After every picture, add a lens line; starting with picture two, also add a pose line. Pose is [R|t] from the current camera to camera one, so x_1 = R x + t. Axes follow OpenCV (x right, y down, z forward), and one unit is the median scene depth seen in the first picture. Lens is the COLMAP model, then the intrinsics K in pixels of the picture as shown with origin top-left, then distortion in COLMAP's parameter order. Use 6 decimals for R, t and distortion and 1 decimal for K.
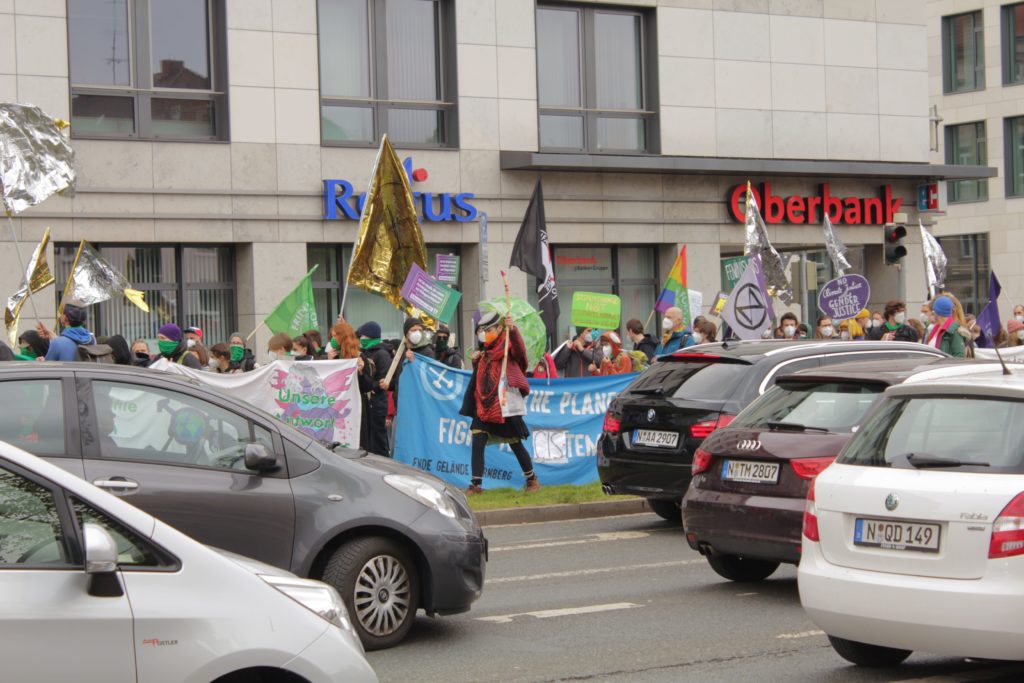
lens RADIAL K [[2448.9, 0, 495.4], [0, 2448.9, 355.2], [0, 0, 1]] dist [0.072647, 0.032685]
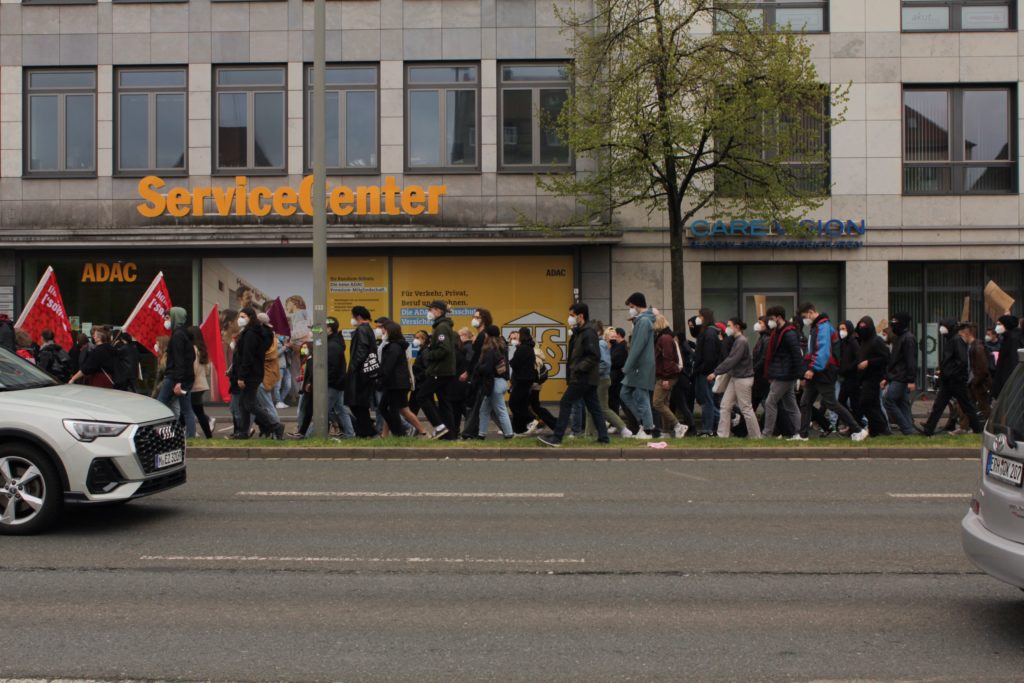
lens RADIAL K [[1388.5, 0, 491.0], [0, 1388.5, 346.2], [0, 0, 1]] dist [-0.070957, 0.088152]
pose [[0.771121, 0.029132, -0.636021, 0.325904], [-0.018865, 0.999559, 0.022912, -0.010530], [0.636409, -0.005669, 0.771331, 0.242899]]
